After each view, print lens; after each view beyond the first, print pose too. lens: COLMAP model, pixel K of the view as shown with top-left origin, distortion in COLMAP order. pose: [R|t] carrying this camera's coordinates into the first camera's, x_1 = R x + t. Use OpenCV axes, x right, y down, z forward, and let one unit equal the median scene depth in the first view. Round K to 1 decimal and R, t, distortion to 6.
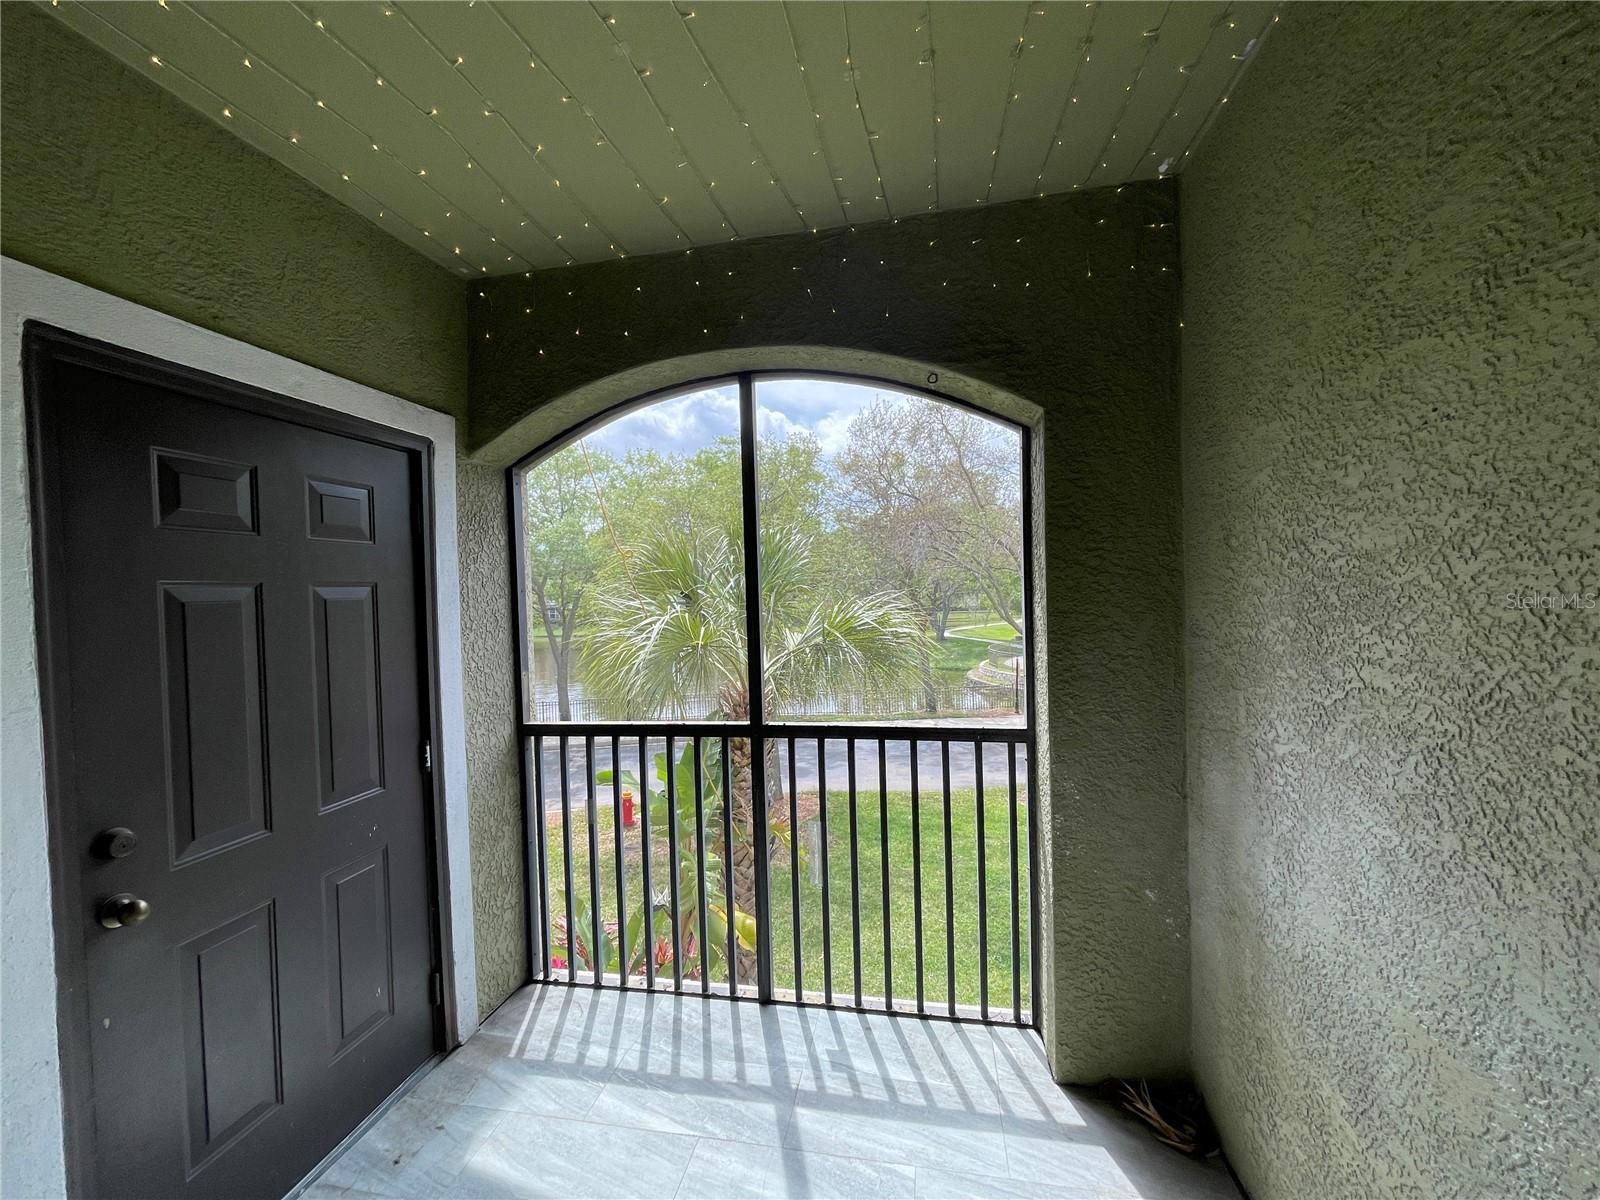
lens RADIAL K [[643.4, 0, 806.4], [0, 643.4, 598.7], [0, 0, 1]] dist [0.001845, -0.001061]
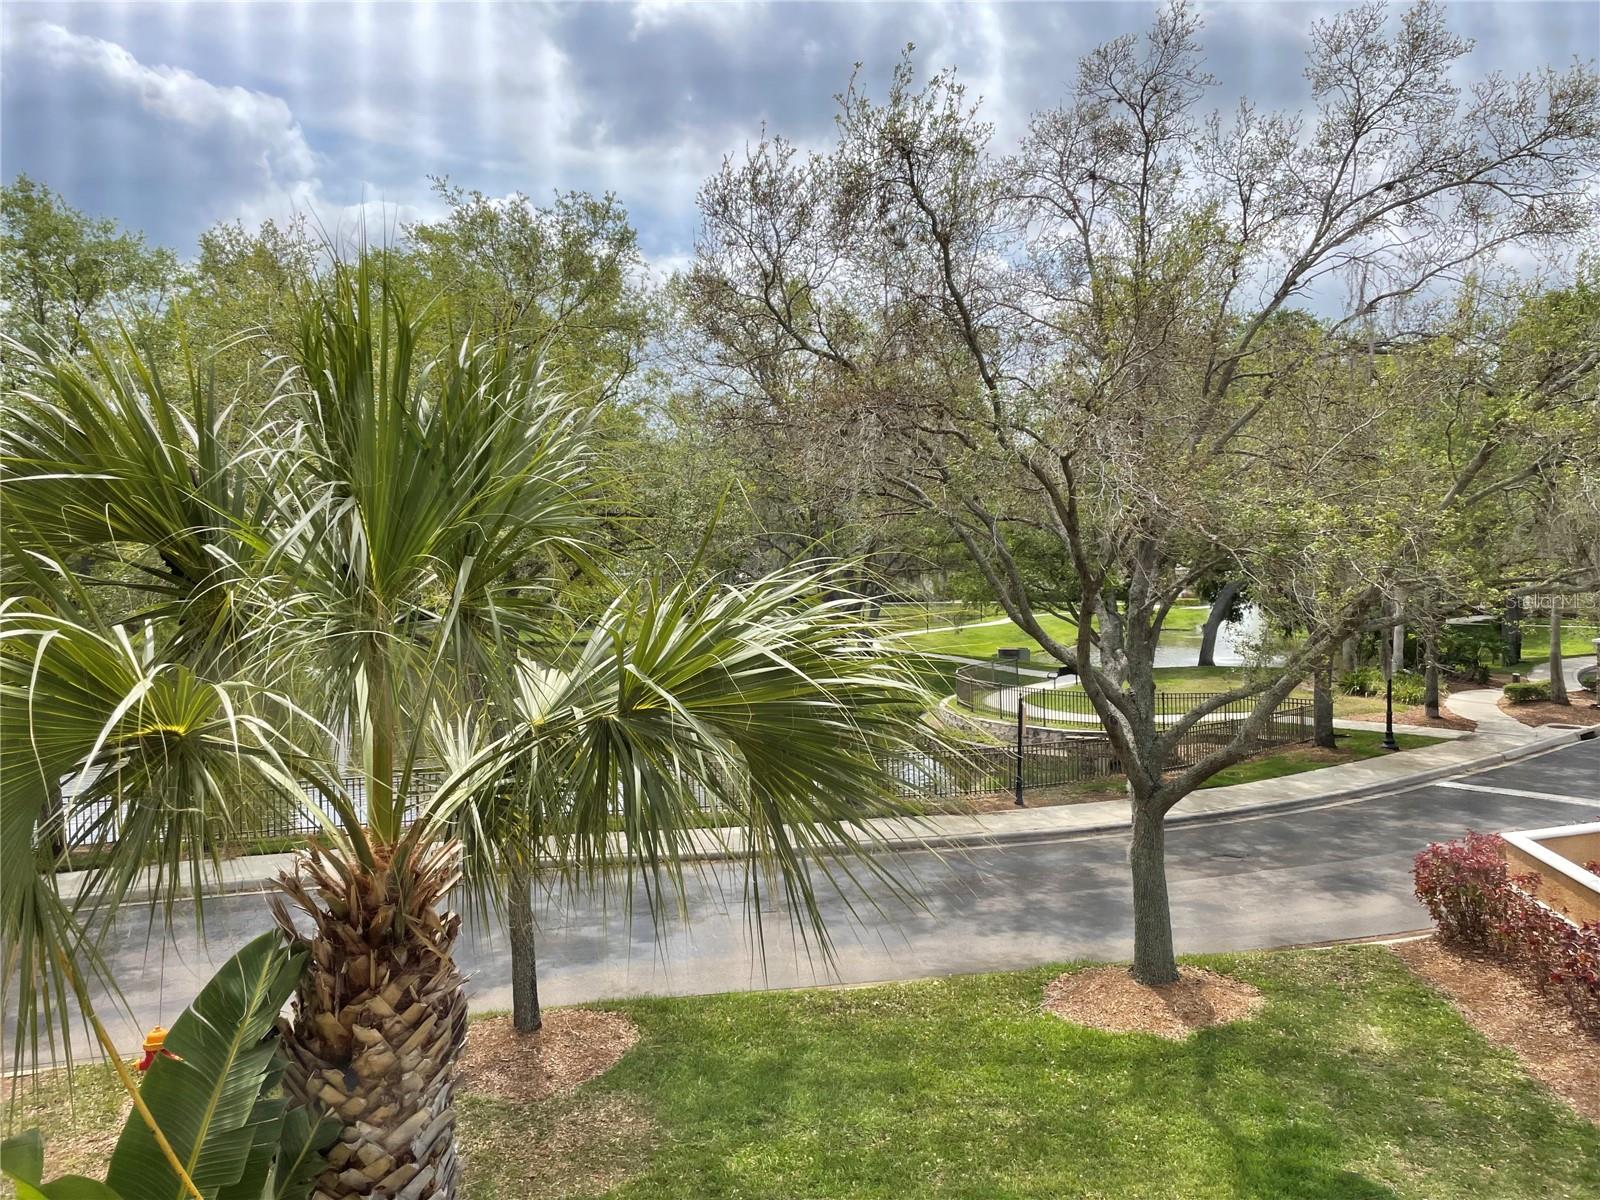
lens RADIAL K [[1214.1, 0, 807.8], [0, 1214.1, 600.1], [0, 0, 1]] dist [0.050779, -0.003751]
pose [[0.987073, 0.009620, 0.159983, 0.057618], [-0.012665, 0.999757, 0.018020, -0.002148], [-0.159771, -0.019813, 0.986955, 1.126509]]
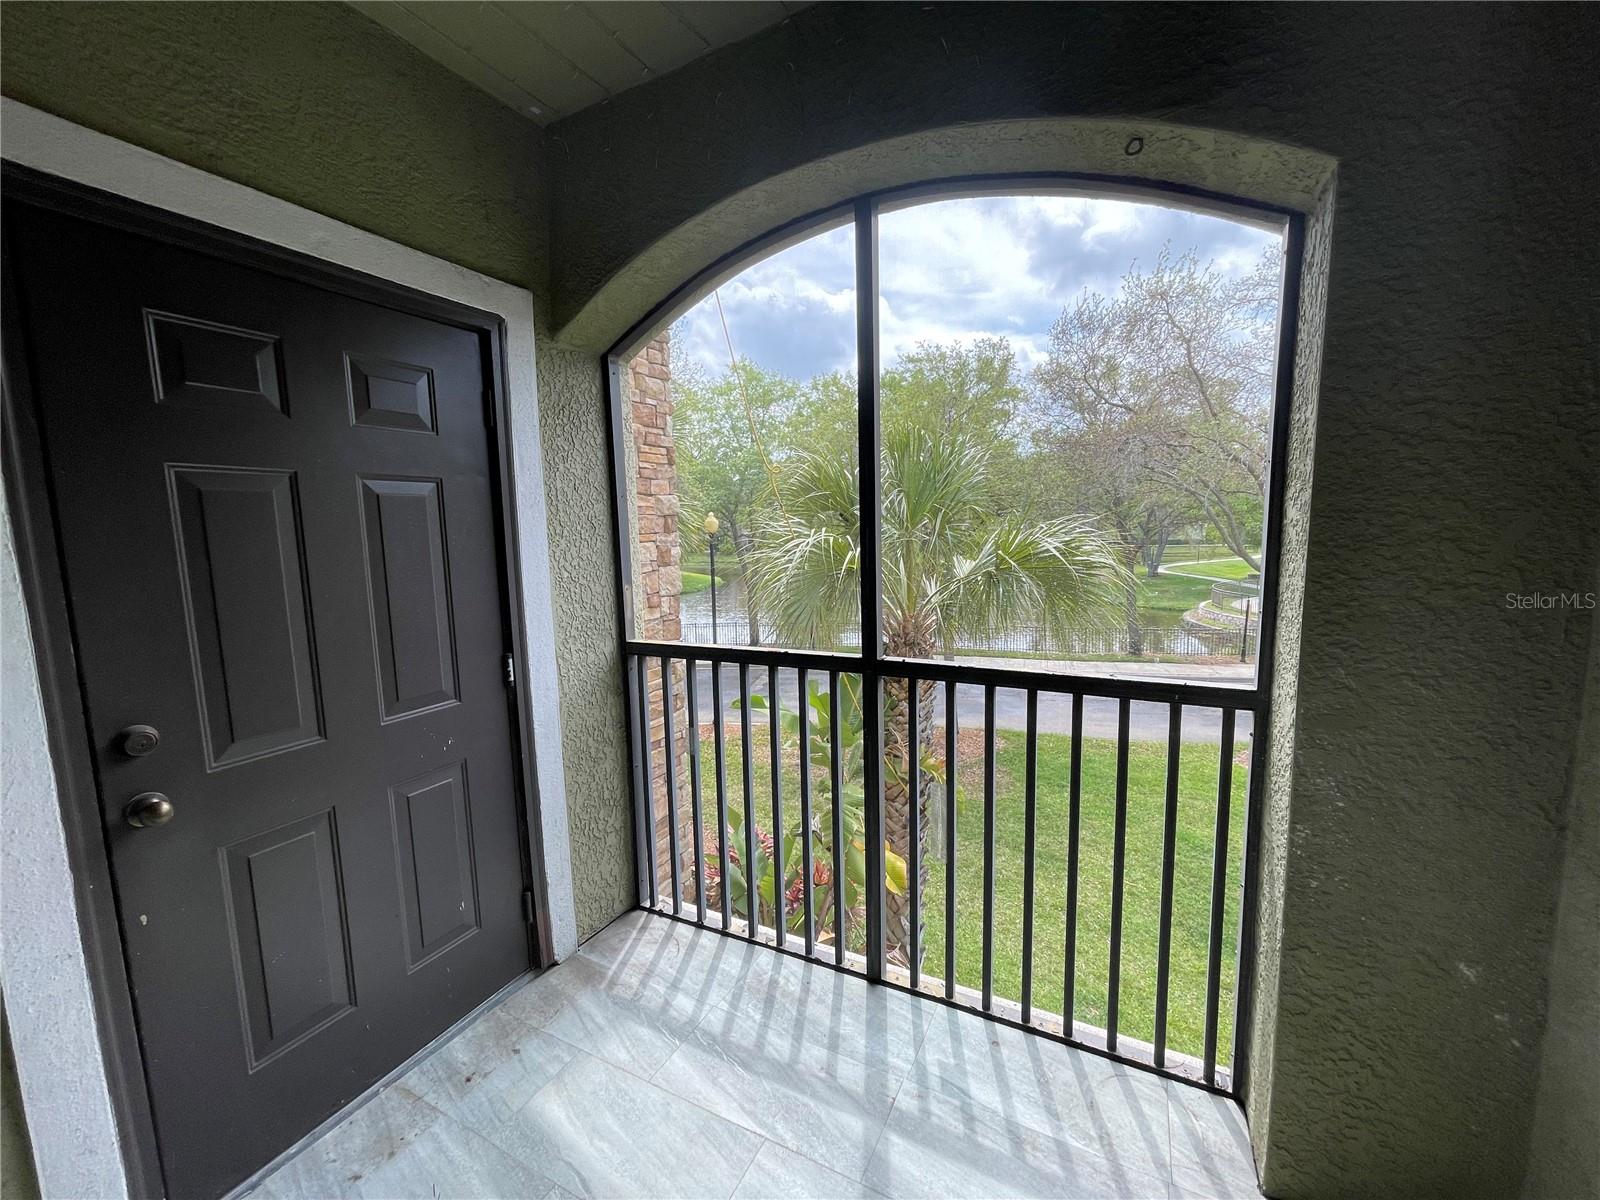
lens RADIAL K [[643.4, 0, 806.5], [0, 643.4, 599.7], [0, 0, 1]] dist [0.001845, -0.001061]
pose [[0.958579, 0.037586, -0.282334, 0.081416], [-0.006479, 0.993876, 0.110315, 0.038556], [0.284751, -0.103917, 0.952952, 0.247953]]
